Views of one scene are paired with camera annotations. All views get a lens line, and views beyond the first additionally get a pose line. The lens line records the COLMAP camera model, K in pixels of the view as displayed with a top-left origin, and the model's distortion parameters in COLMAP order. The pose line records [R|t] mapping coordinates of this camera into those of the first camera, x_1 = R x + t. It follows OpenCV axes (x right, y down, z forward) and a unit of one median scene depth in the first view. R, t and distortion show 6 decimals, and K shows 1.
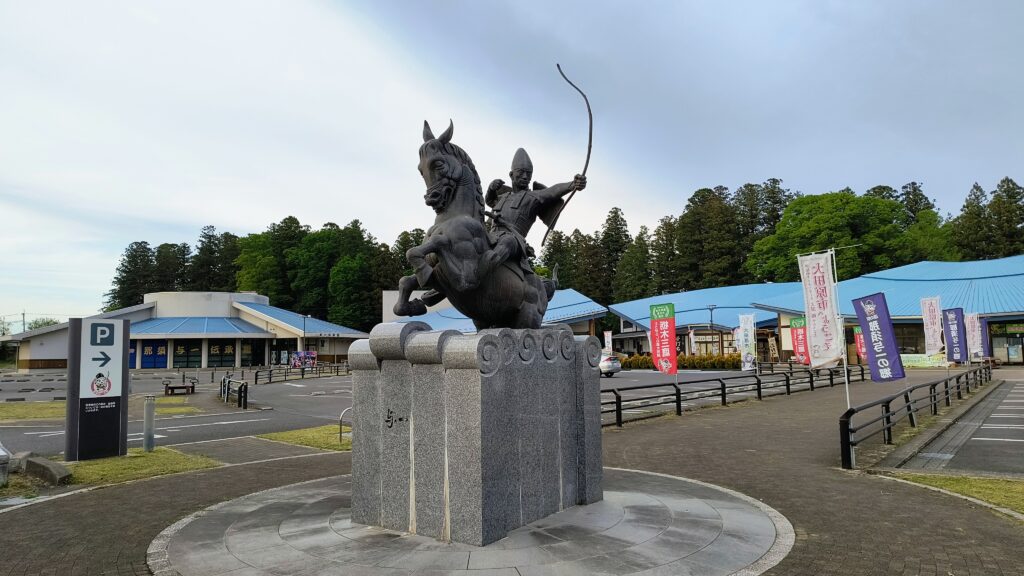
lens RADIAL K [[692.8, 0, 516.9], [0, 692.8, 297.8], [0, 0, 1]] dist [0.004769, -0.026609]
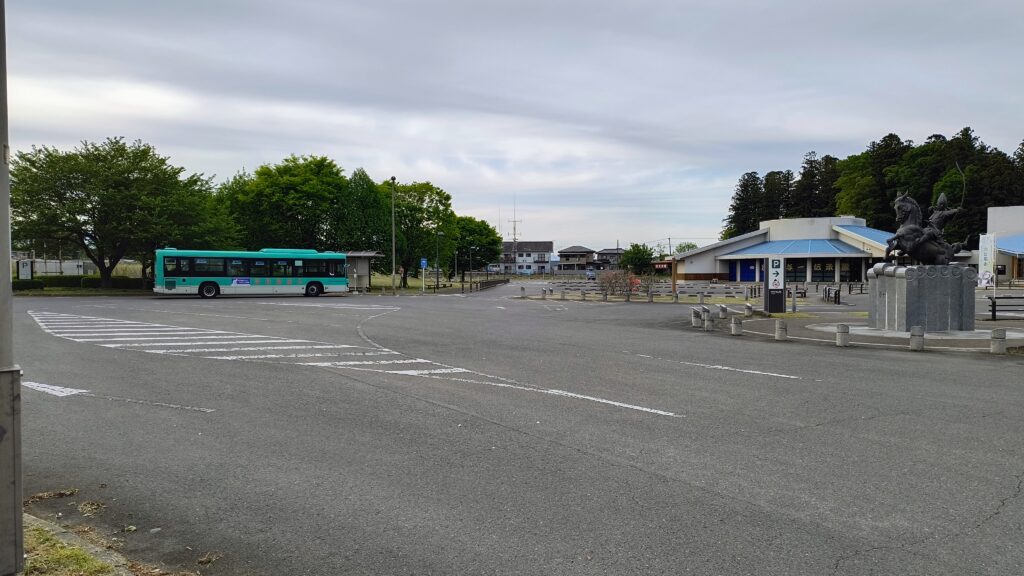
lens RADIAL K [[692.8, 0, 515.6], [0, 692.8, 296.7], [0, 0, 1]] dist [0.004769, -0.026609]
pose [[0.683231, 0.037040, -0.729262, 0.072638], [0.050052, 0.993988, 0.097378, -0.014879], [0.728485, -0.103033, 0.677269, -0.172635]]
